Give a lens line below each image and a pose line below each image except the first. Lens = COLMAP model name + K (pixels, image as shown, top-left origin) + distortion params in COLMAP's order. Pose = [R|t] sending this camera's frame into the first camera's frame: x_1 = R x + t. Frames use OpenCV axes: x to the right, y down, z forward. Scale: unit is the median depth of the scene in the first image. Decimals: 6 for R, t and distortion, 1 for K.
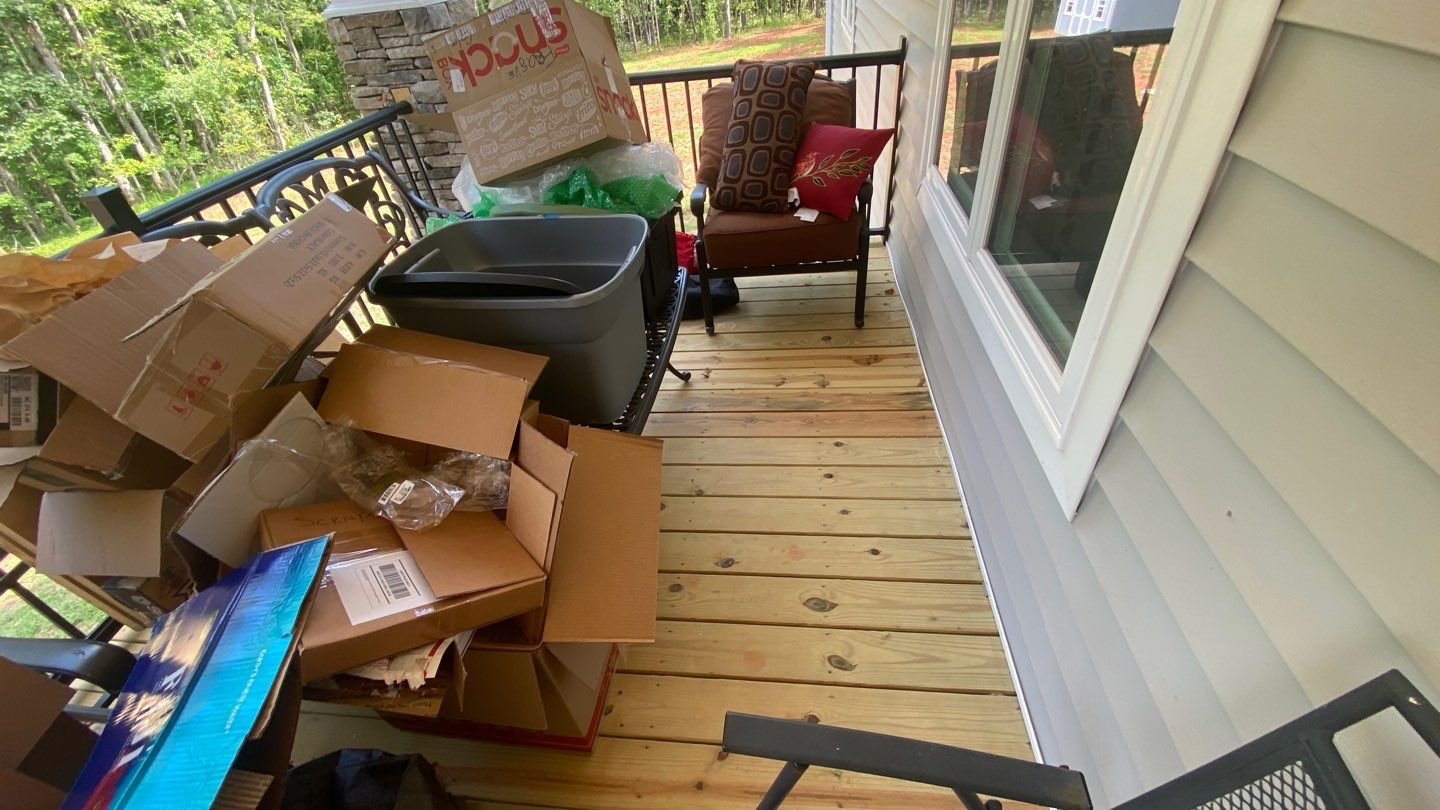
lens RADIAL K [[580.8, 0, 713.5], [0, 580.8, 397.9], [0, 0, 1]] dist [0.030294, -0.024243]
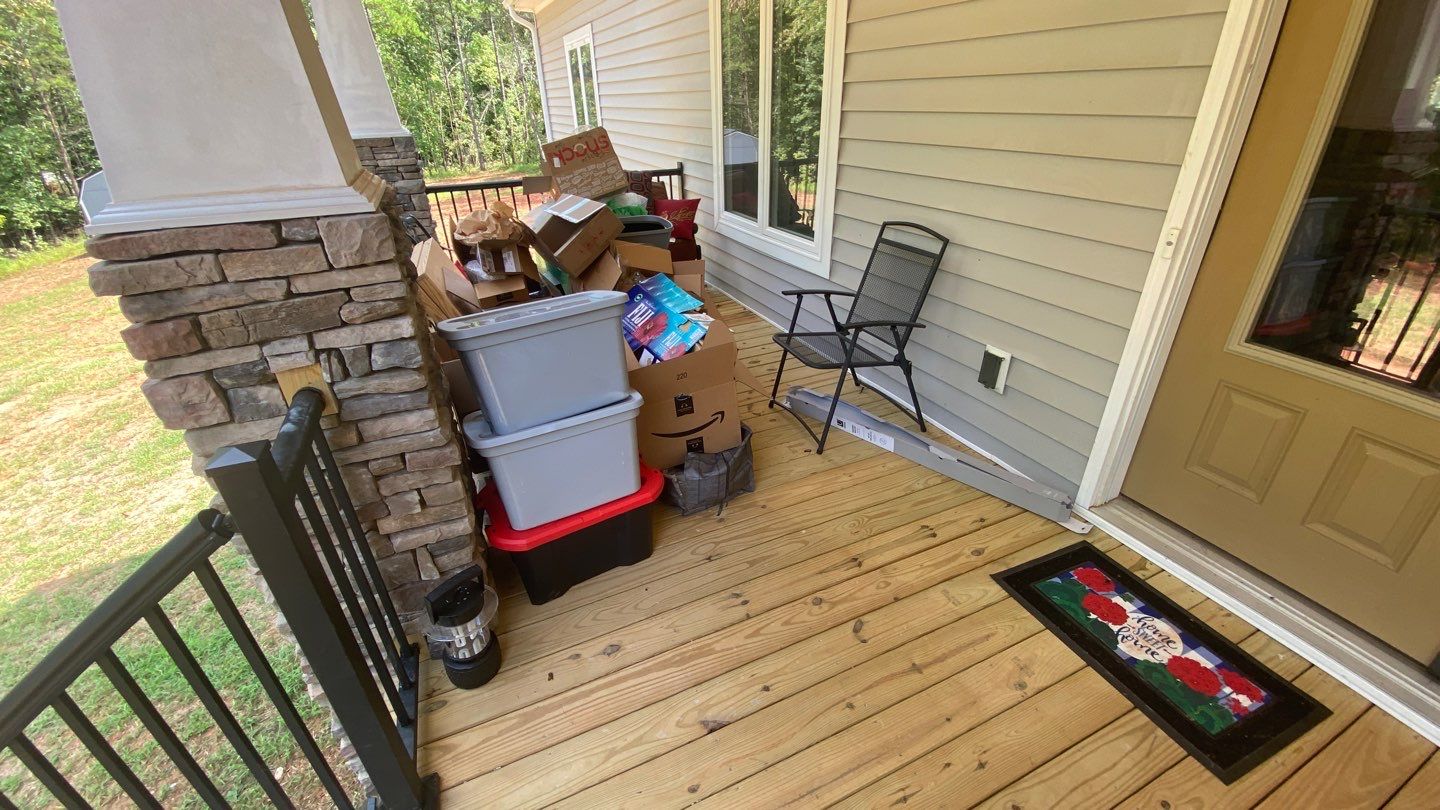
lens RADIAL K [[582.6, 0, 720.2], [0, 582.6, 388.4], [0, 0, 1]] dist [0.030822, -0.032109]
pose [[0.857806, -0.163152, 0.487392, -0.637695], [0.268605, 0.950784, -0.154472, 0.447355], [-0.438202, 0.263423, 0.859411, -0.549350]]
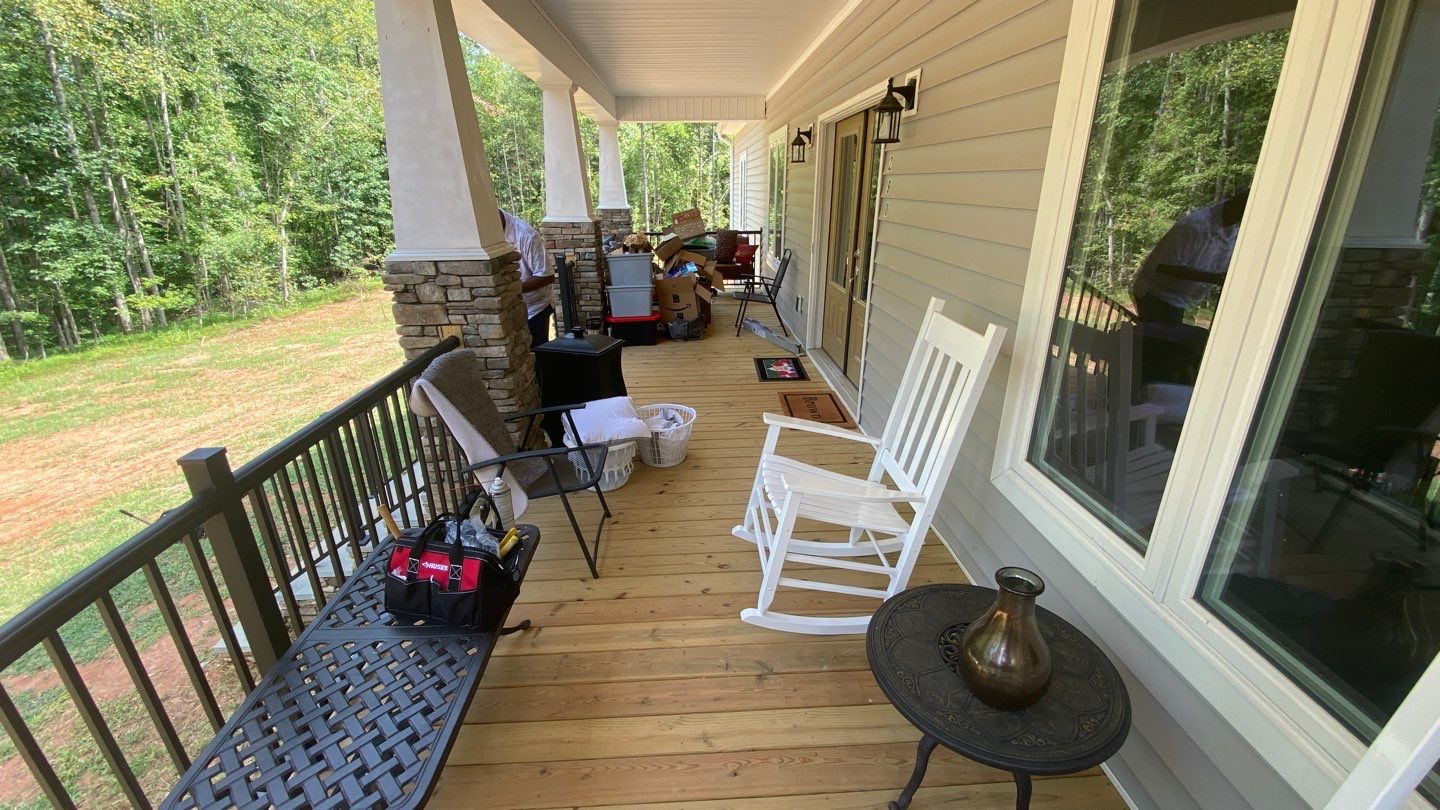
lens RADIAL K [[582.6, 0, 720.2], [0, 582.6, 388.4], [0, 0, 1]] dist [0.030822, -0.032109]
pose [[0.983242, 0.029683, 0.179870, -0.529231], [0.030244, 0.946423, -0.321509, 1.434864], [-0.179777, 0.321561, 0.929666, -1.927634]]
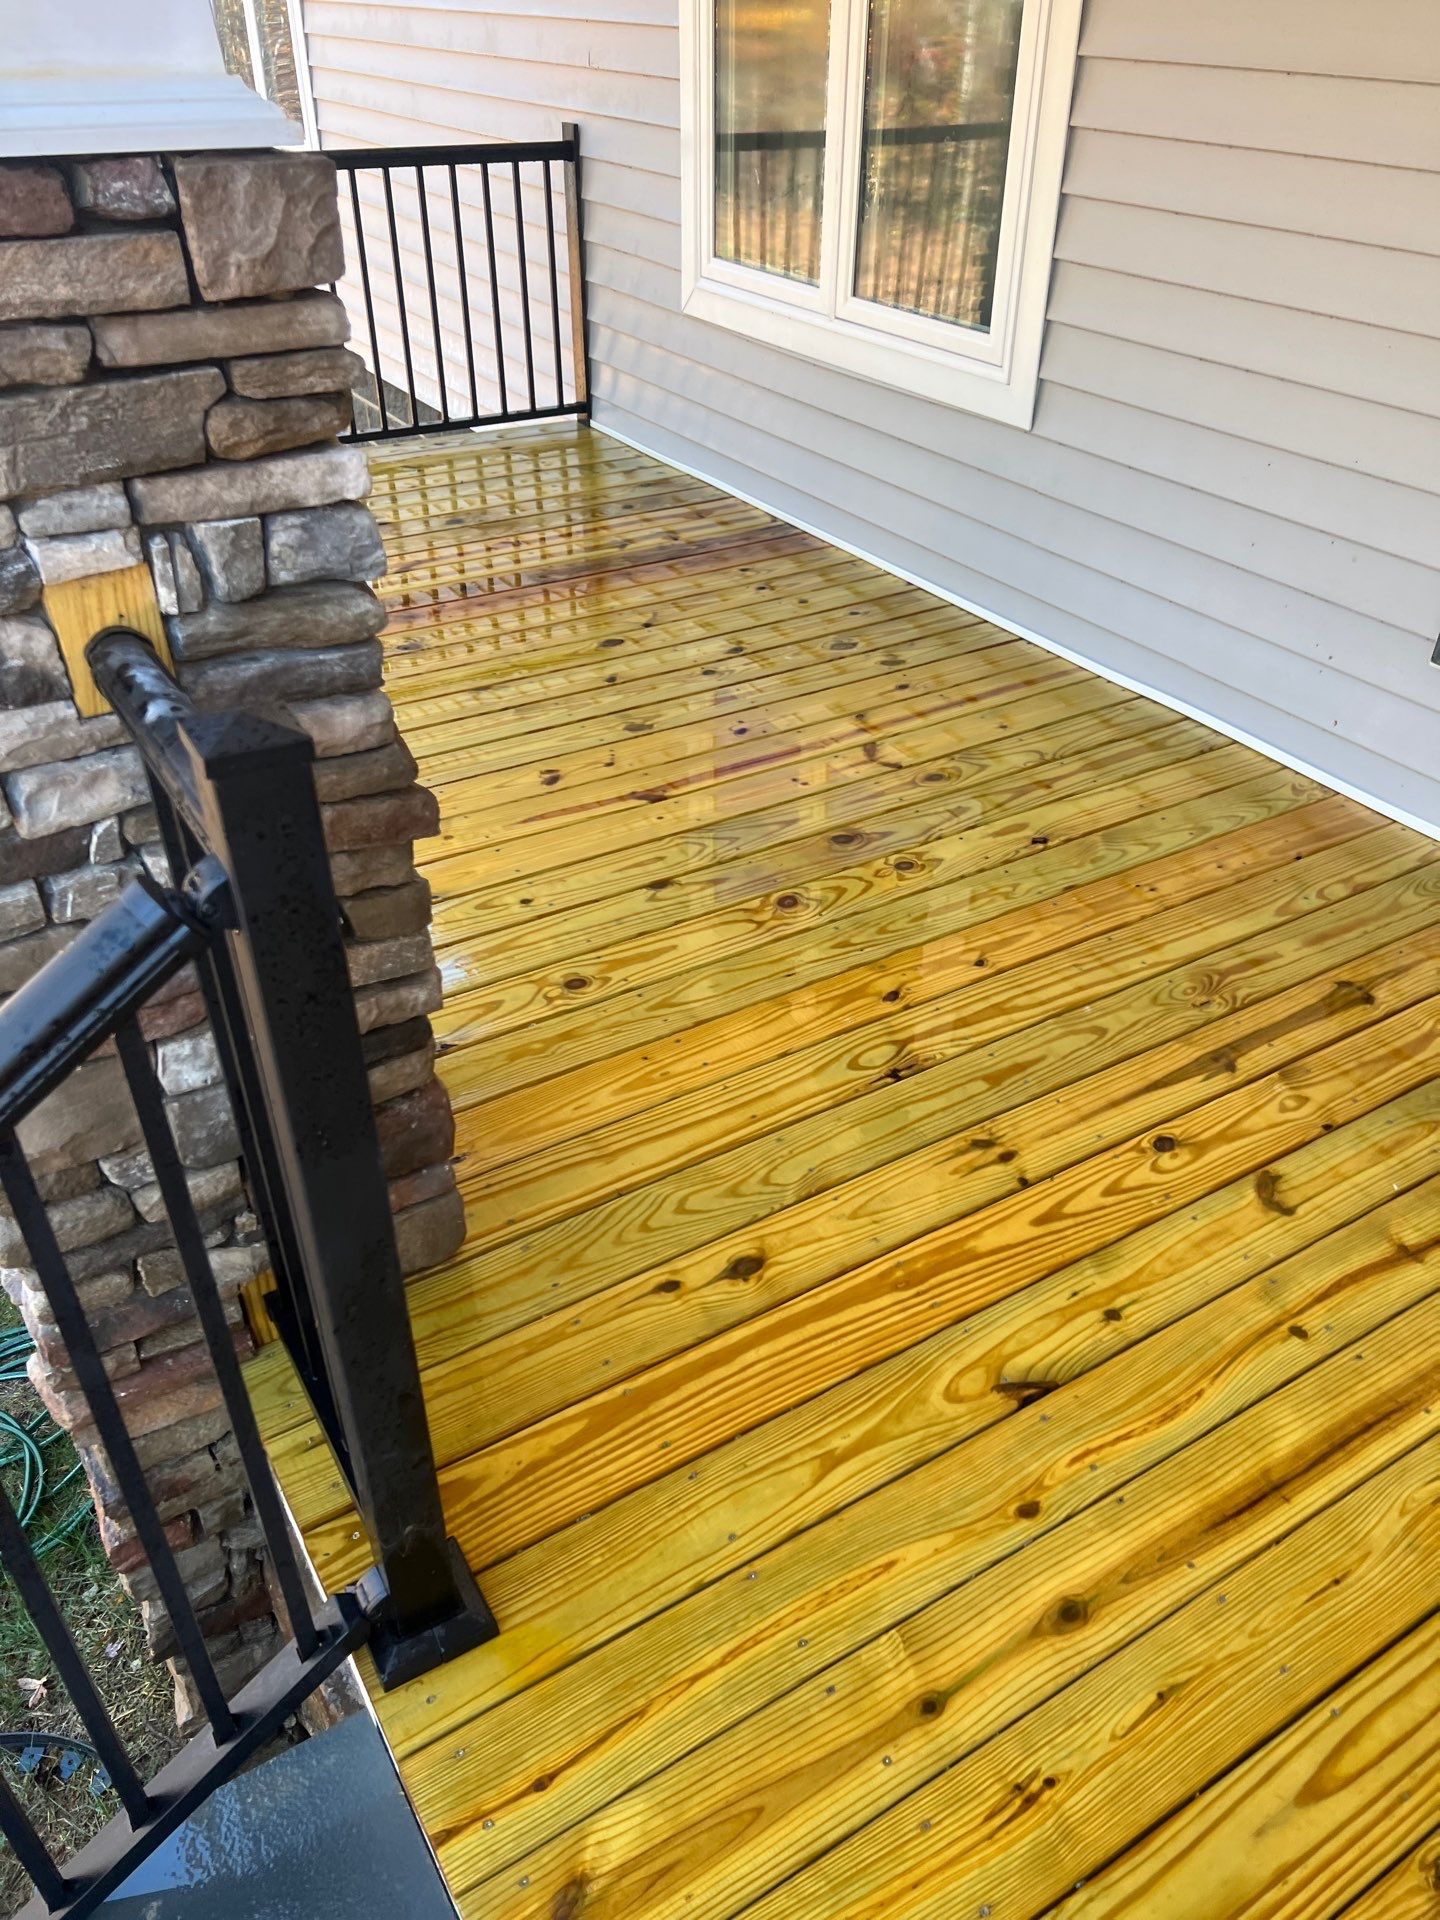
lens RADIAL K [[1451.6, 0, 753.8], [0, 1451.6, 966.1], [0, 0, 1]] dist [0.049253, -0.070361]
pose [[0.773549, -0.263521, 0.576350, -0.838651], [0.312684, 0.949745, 0.014576, 0.441771], [-0.551227, 0.168940, 0.817073, -0.464533]]
